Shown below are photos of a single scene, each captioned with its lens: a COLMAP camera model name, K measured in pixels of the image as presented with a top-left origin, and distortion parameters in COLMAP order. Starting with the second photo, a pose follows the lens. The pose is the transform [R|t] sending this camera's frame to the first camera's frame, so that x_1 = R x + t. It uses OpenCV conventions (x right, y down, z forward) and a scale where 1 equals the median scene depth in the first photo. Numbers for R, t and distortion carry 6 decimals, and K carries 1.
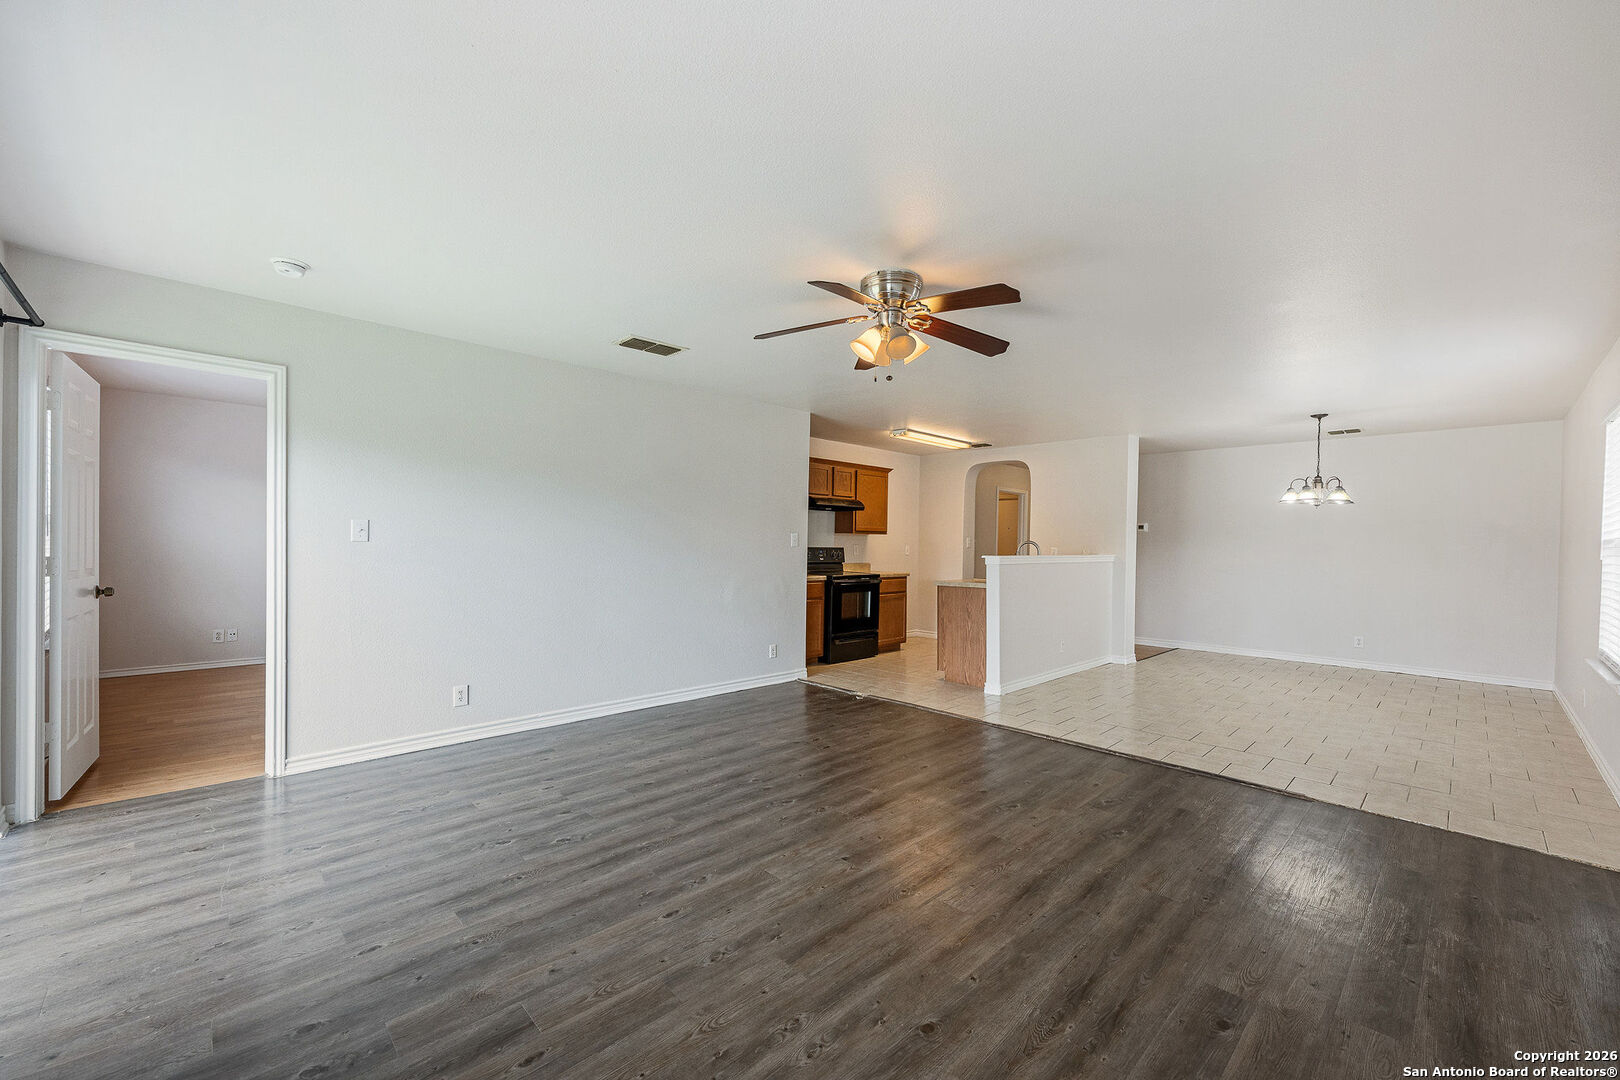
lens RADIAL K [[641.9, 0, 810.0], [0, 641.9, 540.0], [0, 0, 1]] dist [0.000044, -0.000005]
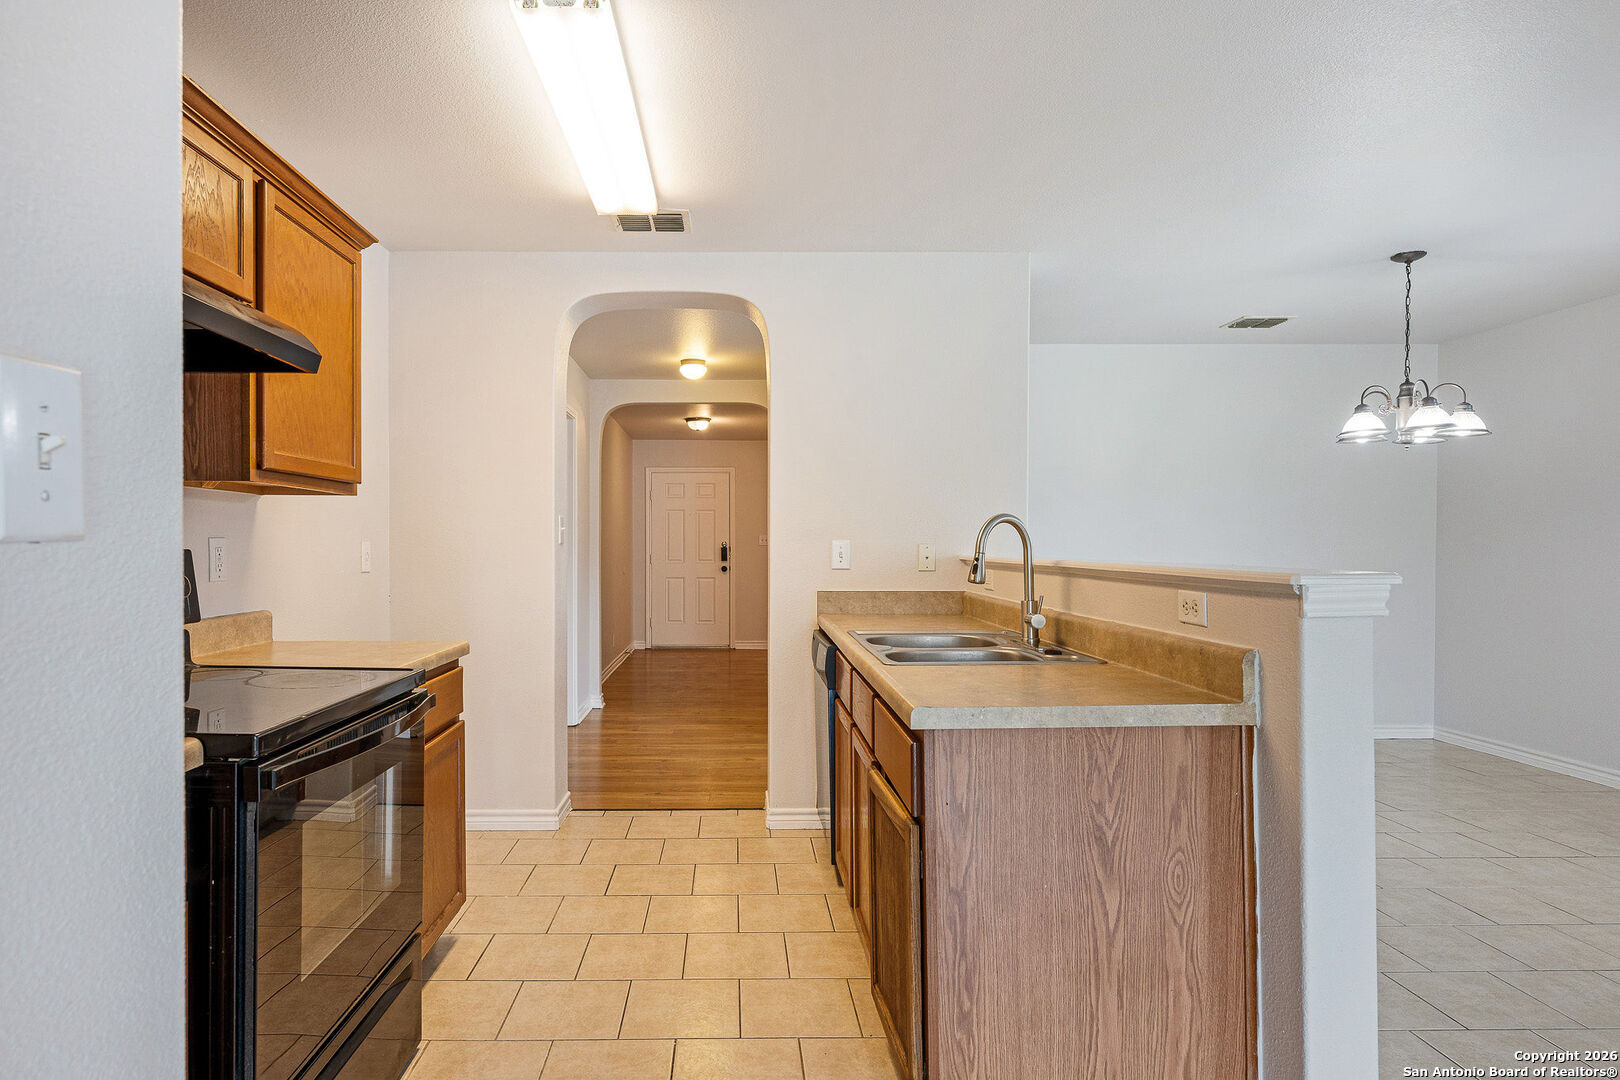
lens RADIAL K [[1022.3, 0, 810.0], [0, 1022.3, 540.0], [0, 0, 1]] dist [-0.026195, -0.000072]
pose [[0.682029, -0.010254, 0.731253, -0.055492], [0.002310, 0.999927, 0.011866, 0.006871], [-0.731321, -0.006404, 0.682003, 0.739268]]
